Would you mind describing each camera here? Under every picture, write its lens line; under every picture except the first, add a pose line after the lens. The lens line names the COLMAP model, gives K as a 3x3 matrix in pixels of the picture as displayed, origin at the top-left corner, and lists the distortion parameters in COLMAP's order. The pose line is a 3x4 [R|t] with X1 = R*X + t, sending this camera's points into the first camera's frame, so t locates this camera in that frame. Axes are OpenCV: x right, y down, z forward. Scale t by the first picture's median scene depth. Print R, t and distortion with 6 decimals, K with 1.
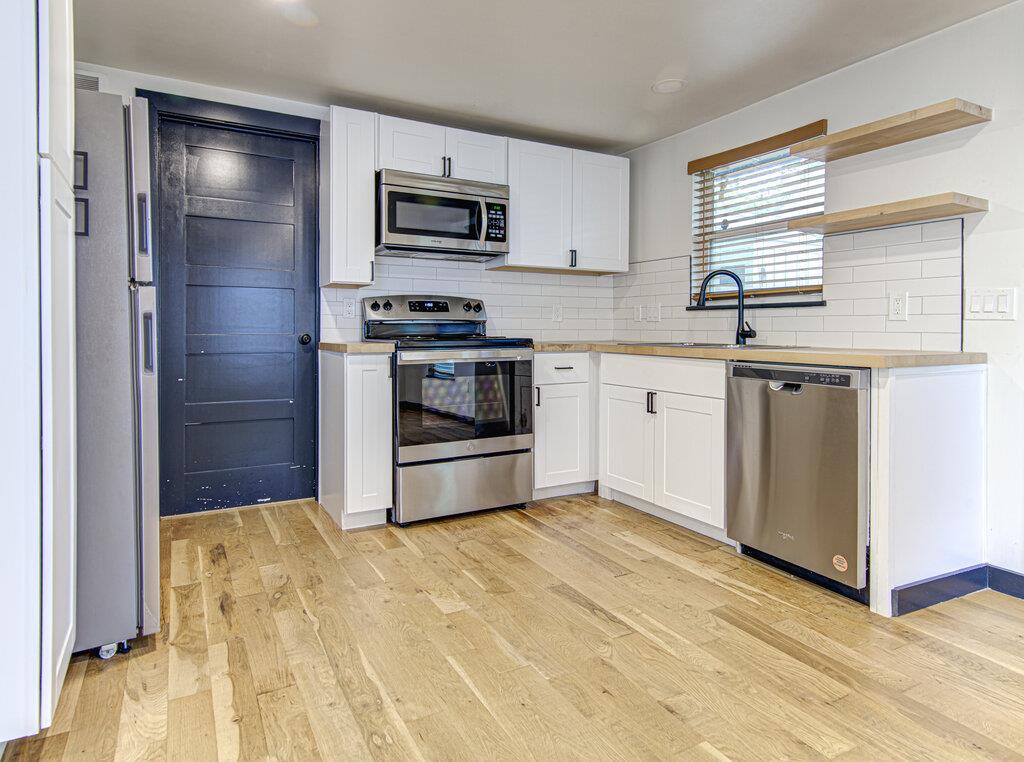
lens RADIAL K [[628.0, 0, 515.0], [0, 628.0, 330.5], [0, 0, 1]] dist [0.017873, -0.000087]
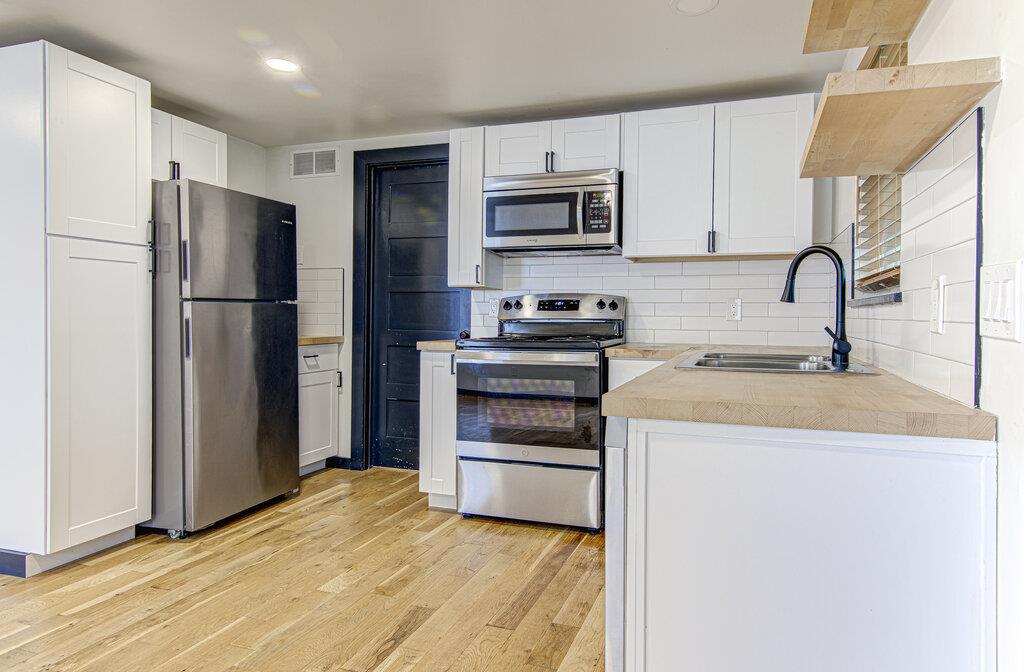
lens RADIAL K [[625.0, 0, 515.5], [0, 625.0, 313.7], [0, 0, 1]] dist [0.019274, -0.000867]
pose [[0.654903, -0.000371, -0.755713, 0.720300], [-0.006281, 0.999963, -0.005934, -0.024103], [0.755687, 0.008633, 0.654876, 0.403957]]
